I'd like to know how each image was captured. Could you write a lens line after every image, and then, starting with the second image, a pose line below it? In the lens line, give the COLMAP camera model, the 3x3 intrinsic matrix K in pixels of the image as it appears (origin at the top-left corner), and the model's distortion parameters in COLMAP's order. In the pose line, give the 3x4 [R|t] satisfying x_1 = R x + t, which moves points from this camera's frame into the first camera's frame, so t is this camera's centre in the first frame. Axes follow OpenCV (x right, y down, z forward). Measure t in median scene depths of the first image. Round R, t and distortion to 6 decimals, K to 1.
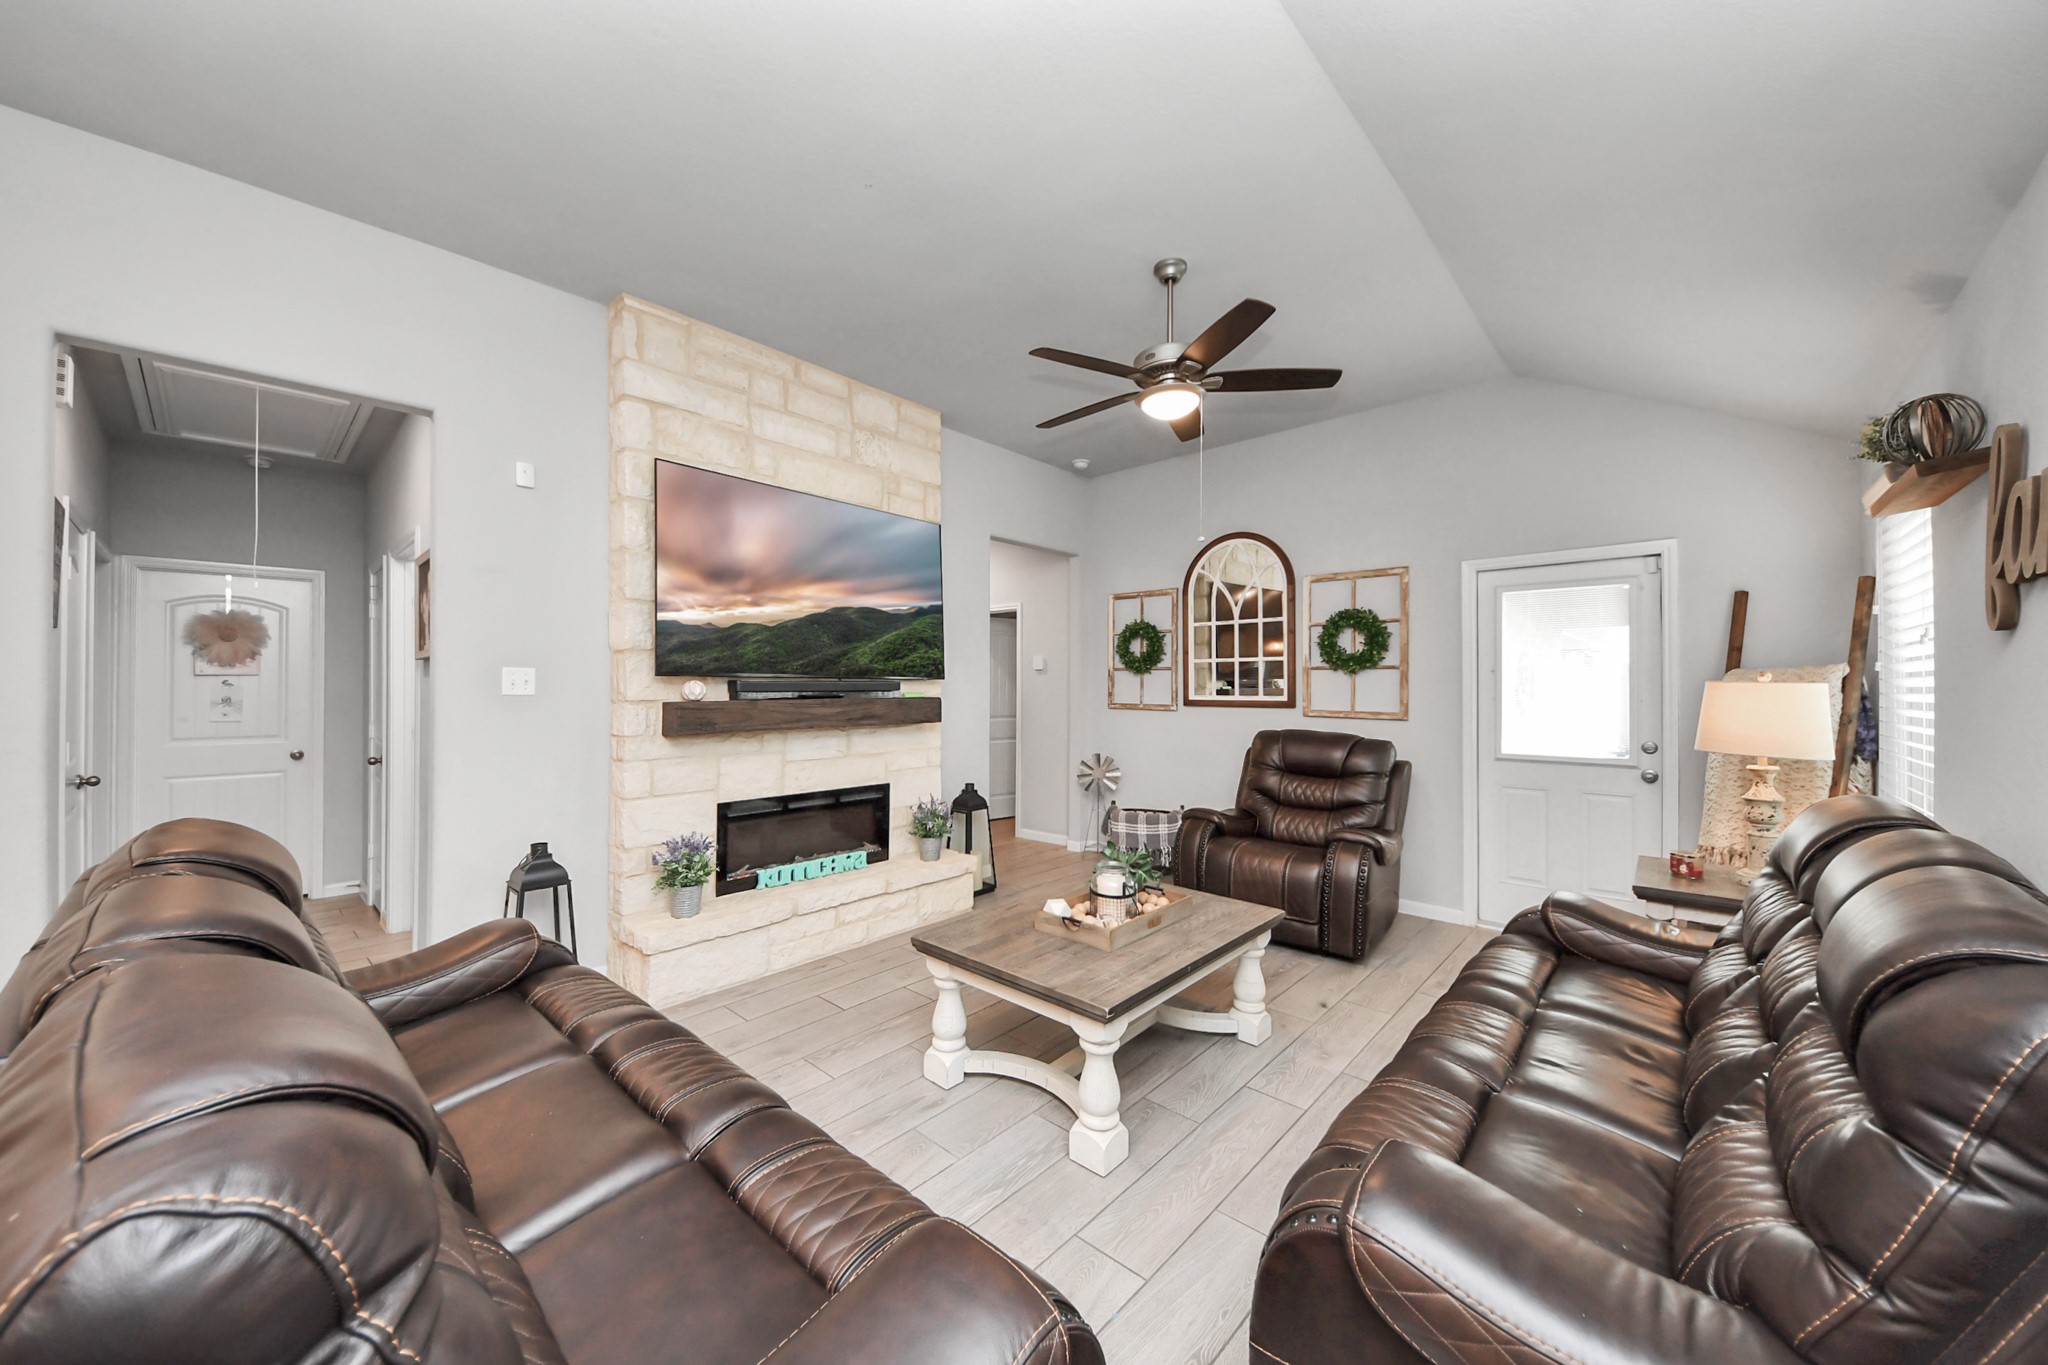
lens RADIAL K [[703.7, 0, 1002.7], [0, 703.7, 683.6], [0, 0, 1]] dist [0.000600, -0.014713]
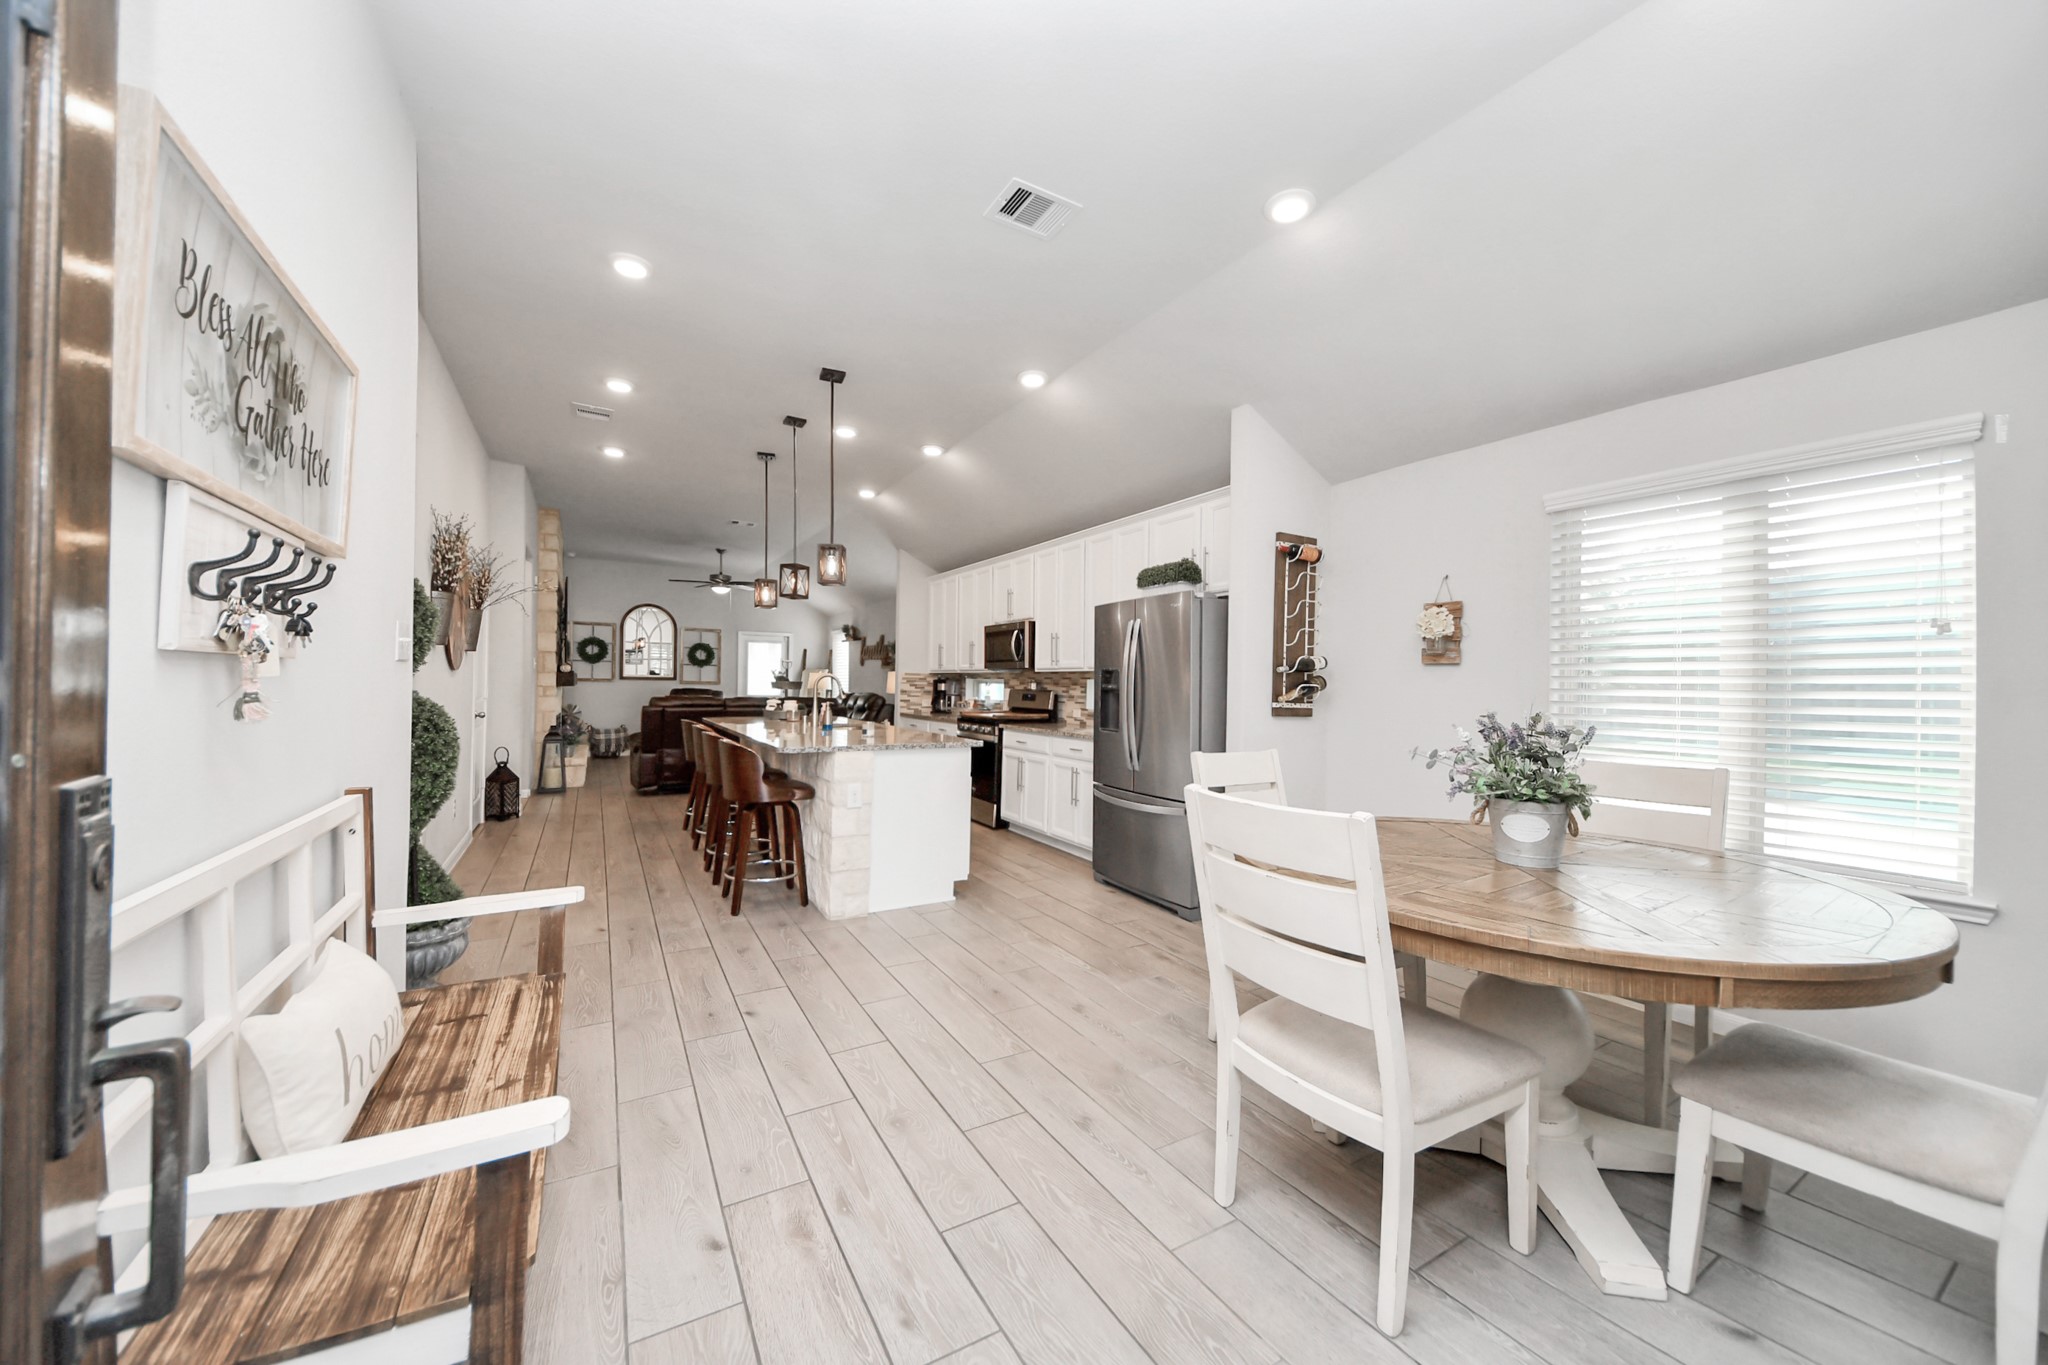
lens RADIAL K [[715.0, 0, 1019.1], [0, 715.0, 682.4], [0, 0, 1]] dist [0.017110, -0.016299]
pose [[0.279346, 0.005330, 0.960176, -1.844528], [-0.020591, 0.999788, 0.000441, 0.018828], [-0.959970, -0.019894, 0.279396, -0.958110]]
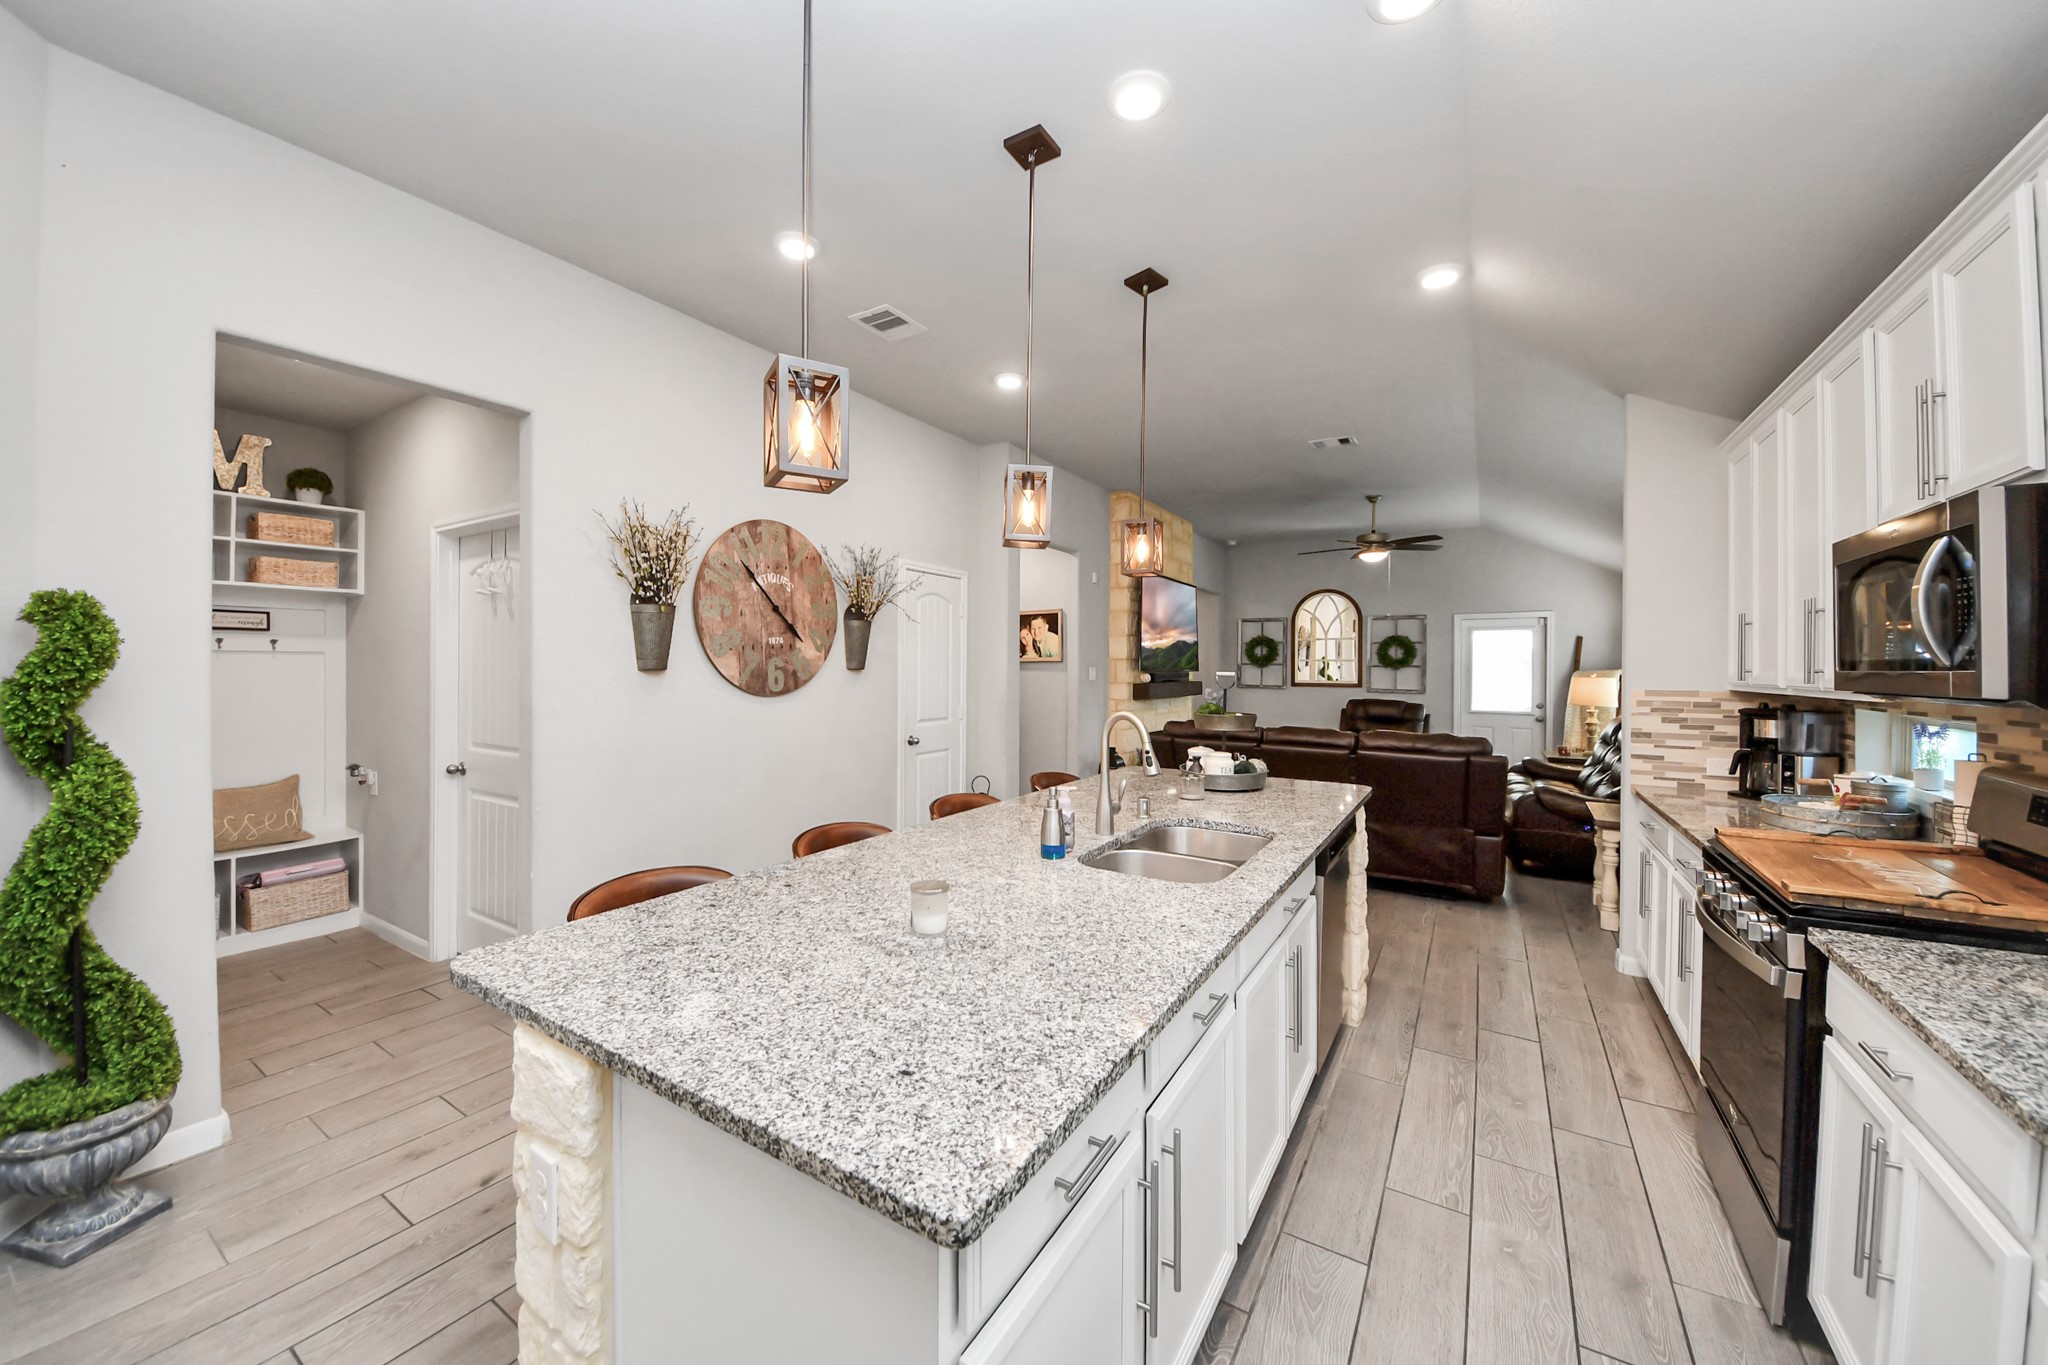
lens RADIAL K [[739.3, 0, 1002.7], [0, 739.3, 668.7], [0, 0, 1]] dist [0.025265, -0.018398]
pose [[0.982484, 0.006366, 0.186237, -0.956295], [-0.007734, 0.999948, 0.006621, -0.021985], [-0.186185, -0.007946, 0.982483, -0.807776]]
